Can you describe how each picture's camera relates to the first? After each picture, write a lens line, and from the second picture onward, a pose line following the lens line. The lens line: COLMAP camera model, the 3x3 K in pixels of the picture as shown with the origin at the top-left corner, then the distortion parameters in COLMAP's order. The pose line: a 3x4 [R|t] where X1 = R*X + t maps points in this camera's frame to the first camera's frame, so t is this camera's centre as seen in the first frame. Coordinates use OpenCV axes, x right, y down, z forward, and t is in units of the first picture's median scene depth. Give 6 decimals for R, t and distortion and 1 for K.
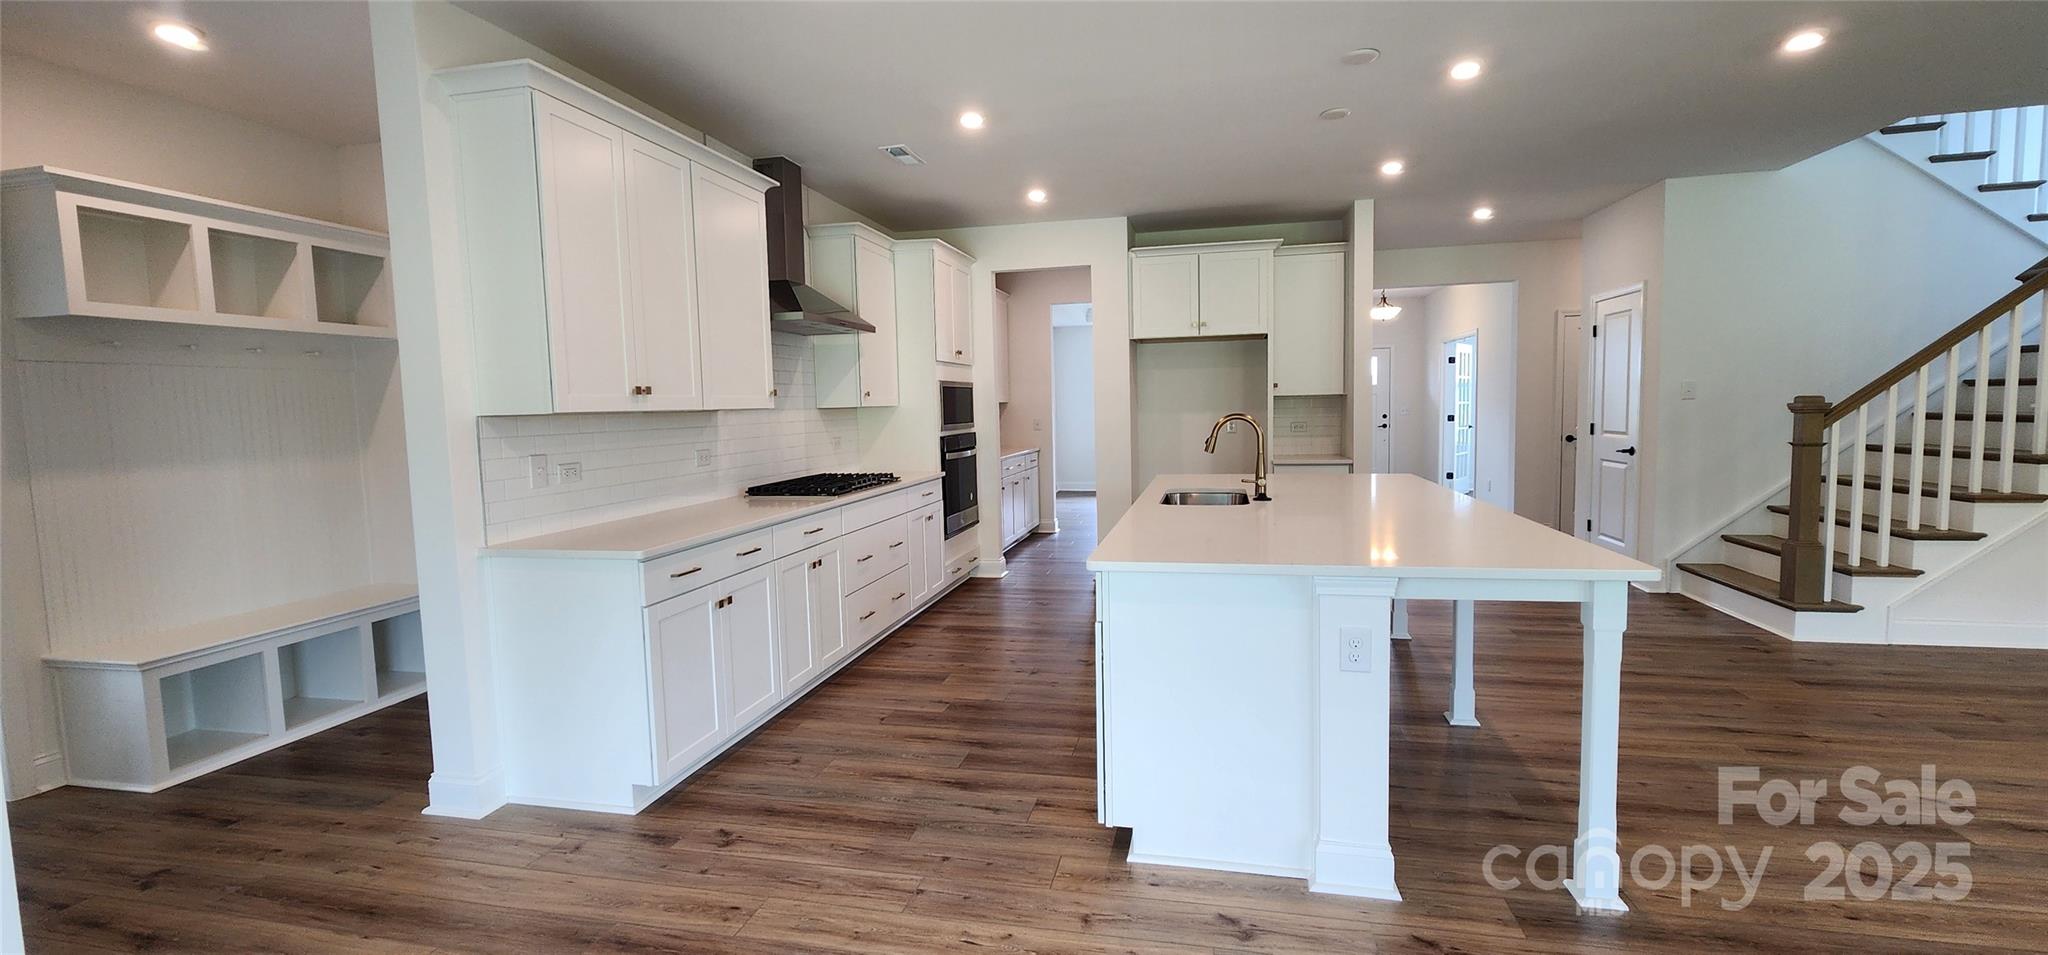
lens RADIAL K [[844.0, 0, 1029.3], [0, 844.0, 473.8], [0, 0, 1]] dist [-0.000548, 0.000635]
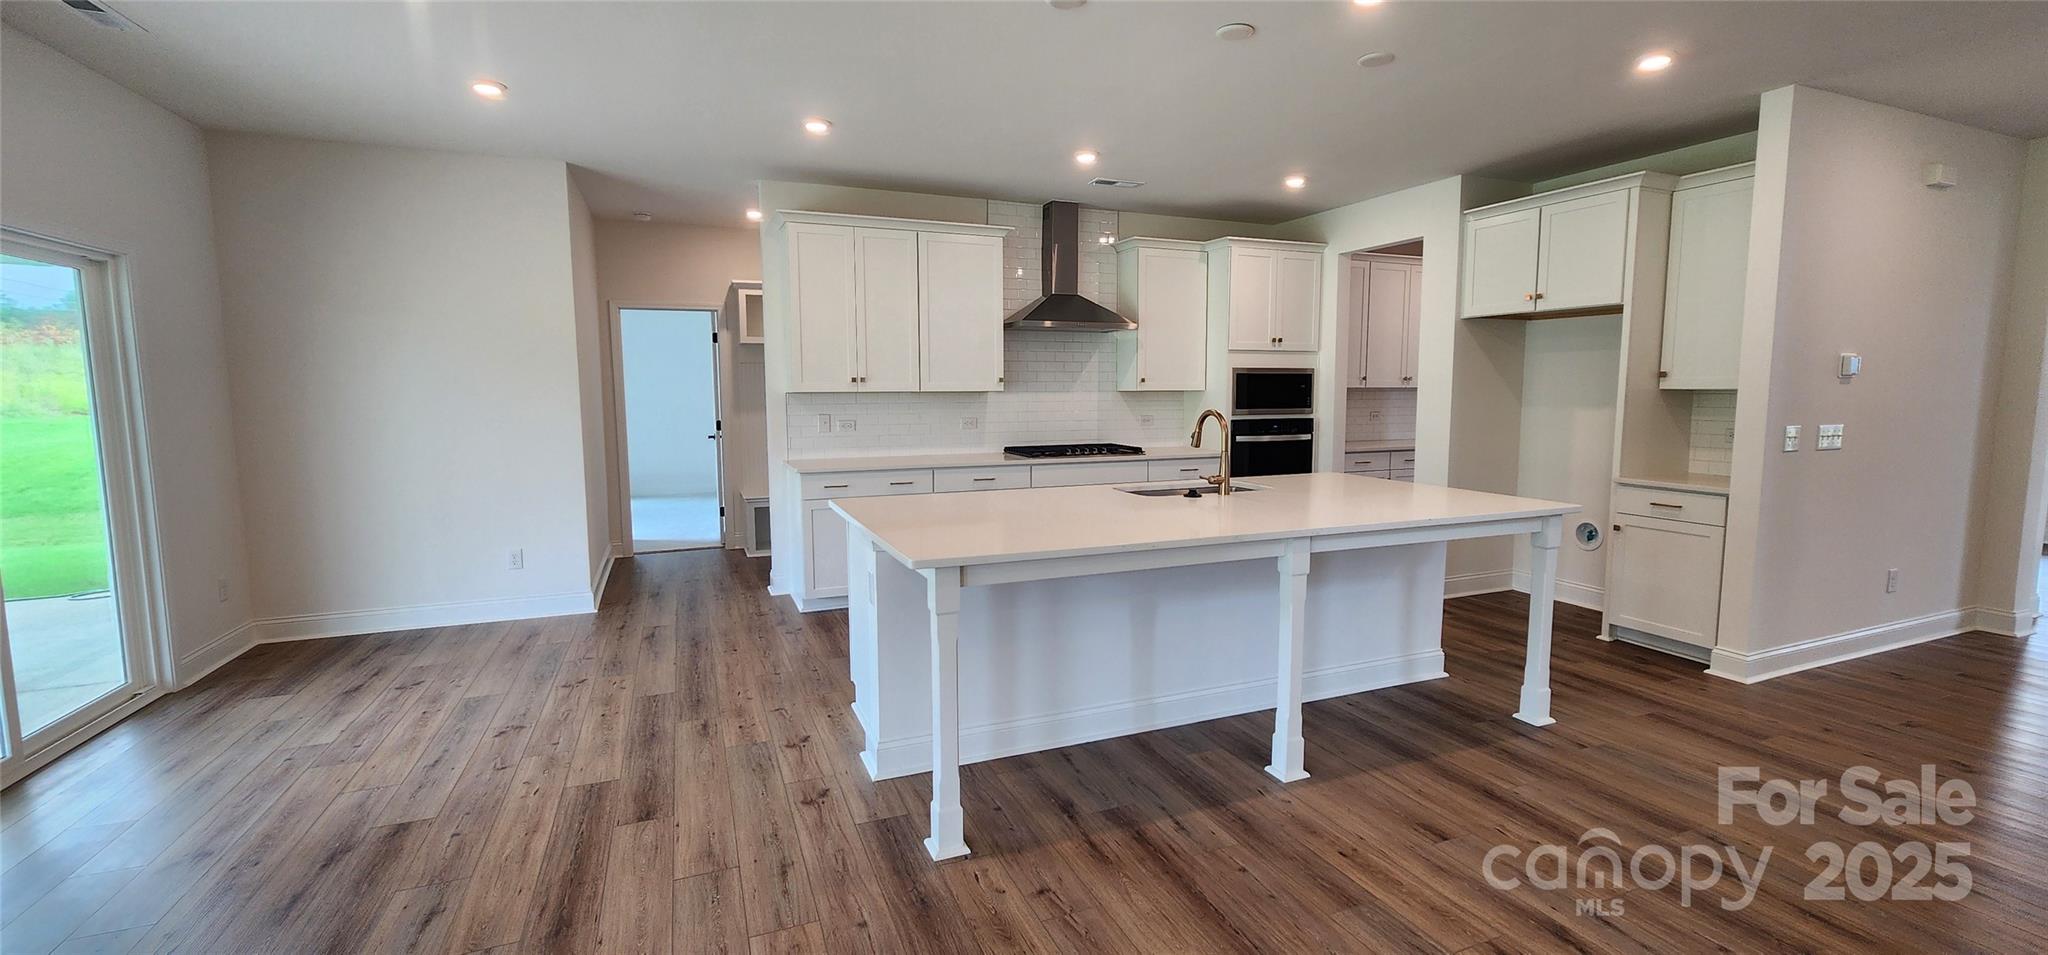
lens RADIAL K [[844.0, 0, 1028.4], [0, 844.0, 479.8], [0, 0, 1]] dist [-0.000548, 0.000635]
pose [[0.570800, 0.112837, -0.813299, 0.851558], [-0.078221, 0.993480, 0.082937, -0.049750], [0.817355, 0.016276, 0.575904, 0.227084]]
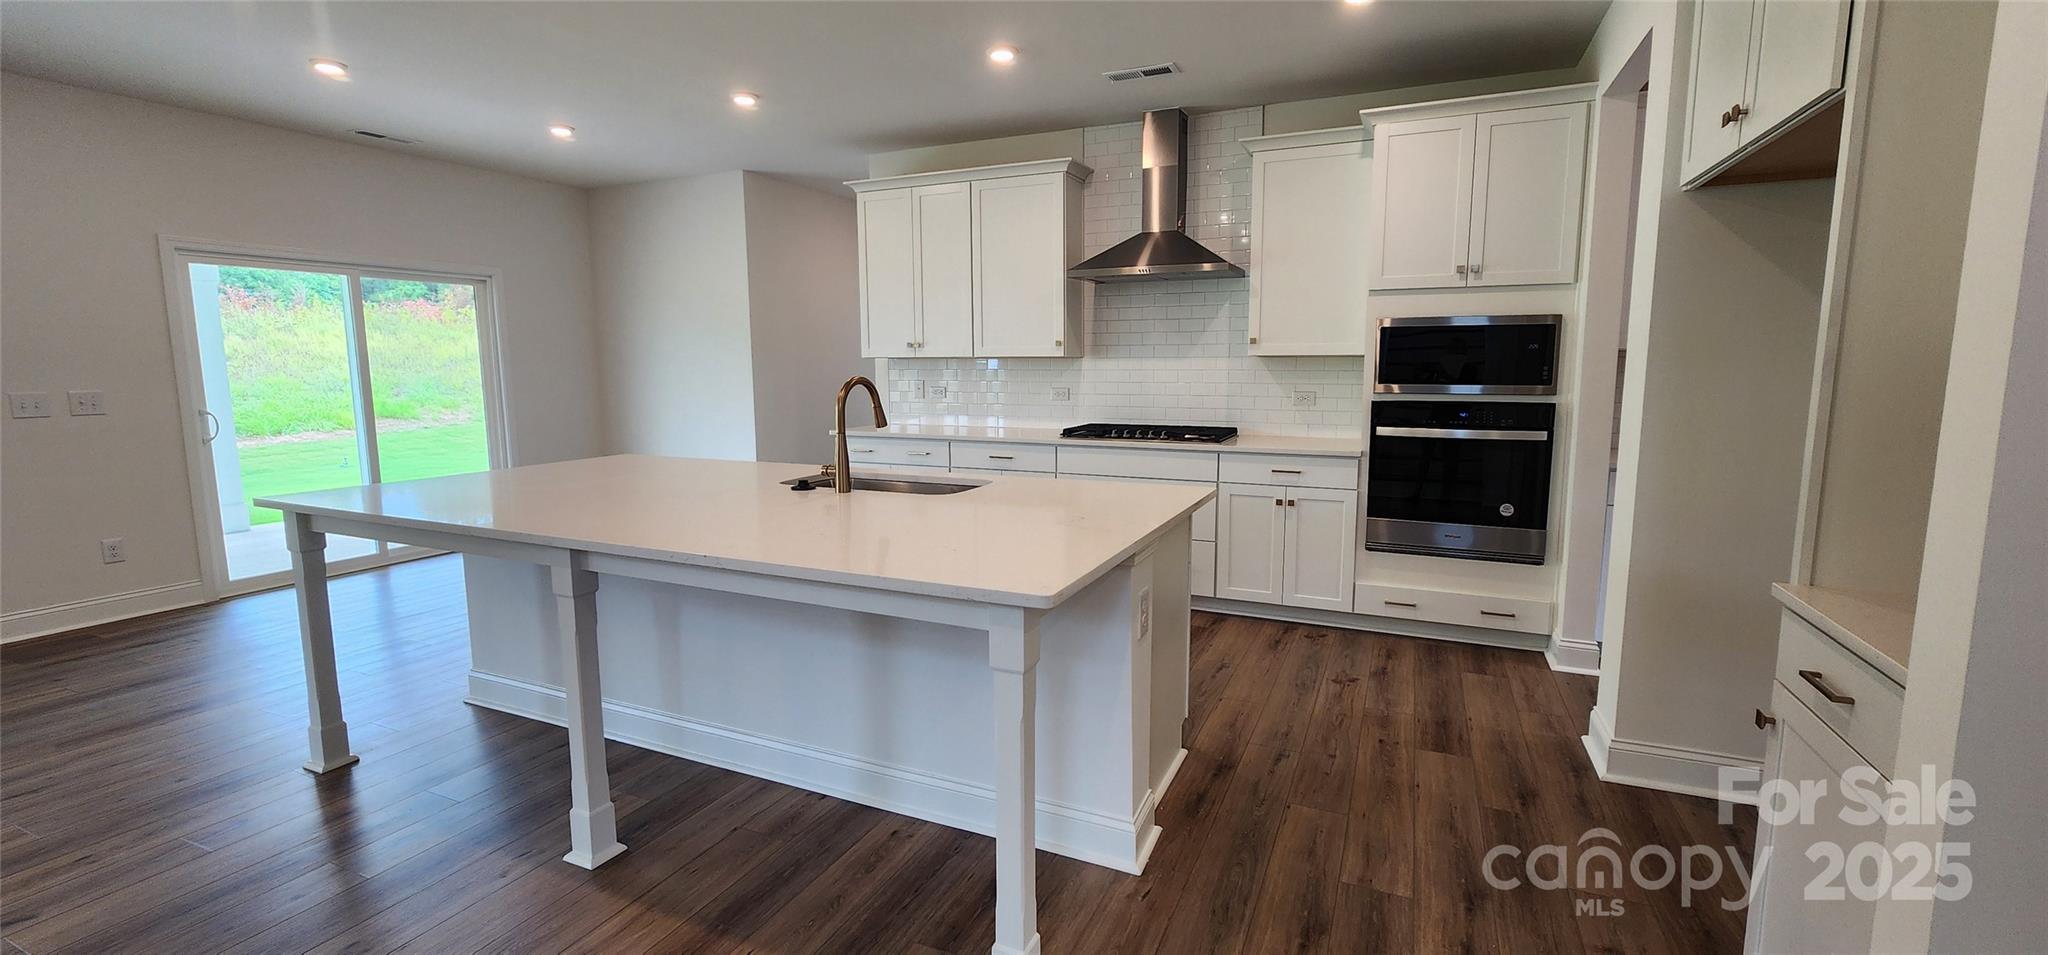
lens RADIAL K [[844.0, 0, 1021.8], [0, 844.0, 466.5], [0, 0, 1]] dist [-0.000548, 0.000635]
pose [[-0.219647, 0.143508, -0.964967, 0.847286], [-0.071379, 0.984107, 0.162602, -0.111025], [0.972965, 0.104593, -0.205913, 1.172289]]
